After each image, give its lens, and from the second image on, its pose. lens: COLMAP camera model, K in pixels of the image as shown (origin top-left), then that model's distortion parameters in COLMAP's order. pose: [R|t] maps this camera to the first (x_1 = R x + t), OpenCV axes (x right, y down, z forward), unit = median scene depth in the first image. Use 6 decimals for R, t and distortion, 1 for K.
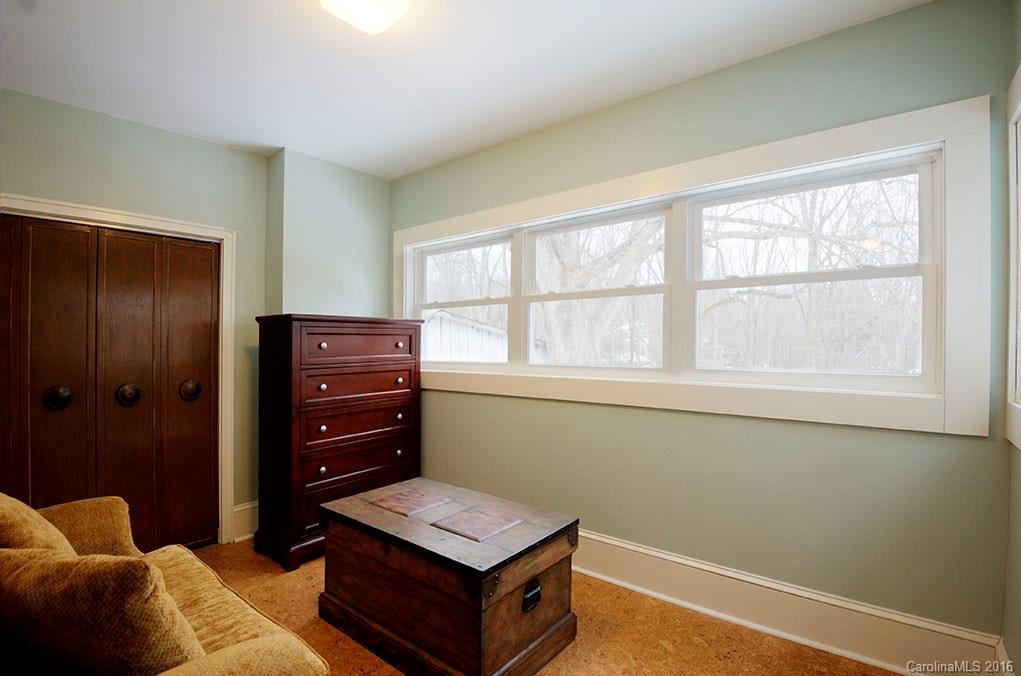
lens RADIAL K [[483.8, 0, 516.6], [0, 483.8, 339.6], [0, 0, 1]] dist [-0.001219, -0.000127]
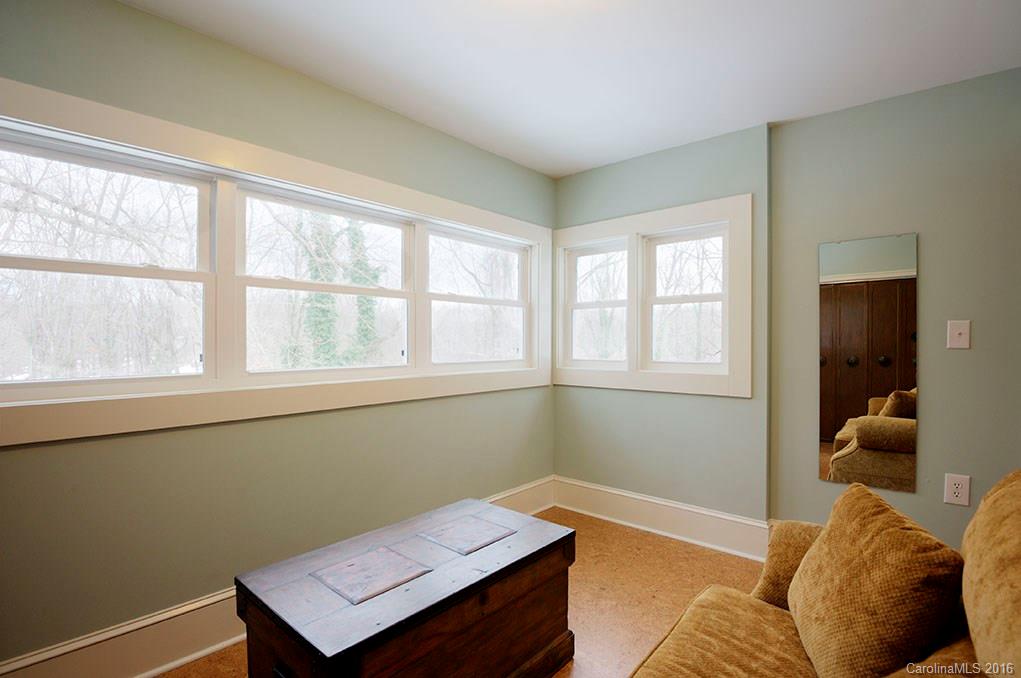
lens RADIAL K [[483.8, 0, 516.5], [0, 483.8, 342.1], [0, 0, 1]] dist [-0.001219, -0.000127]
pose [[0.032911, 0.001238, 0.999458, -0.937881], [-0.007881, 0.999968, -0.000979, 0.005979], [-0.999427, -0.007844, 0.032919, 0.805549]]
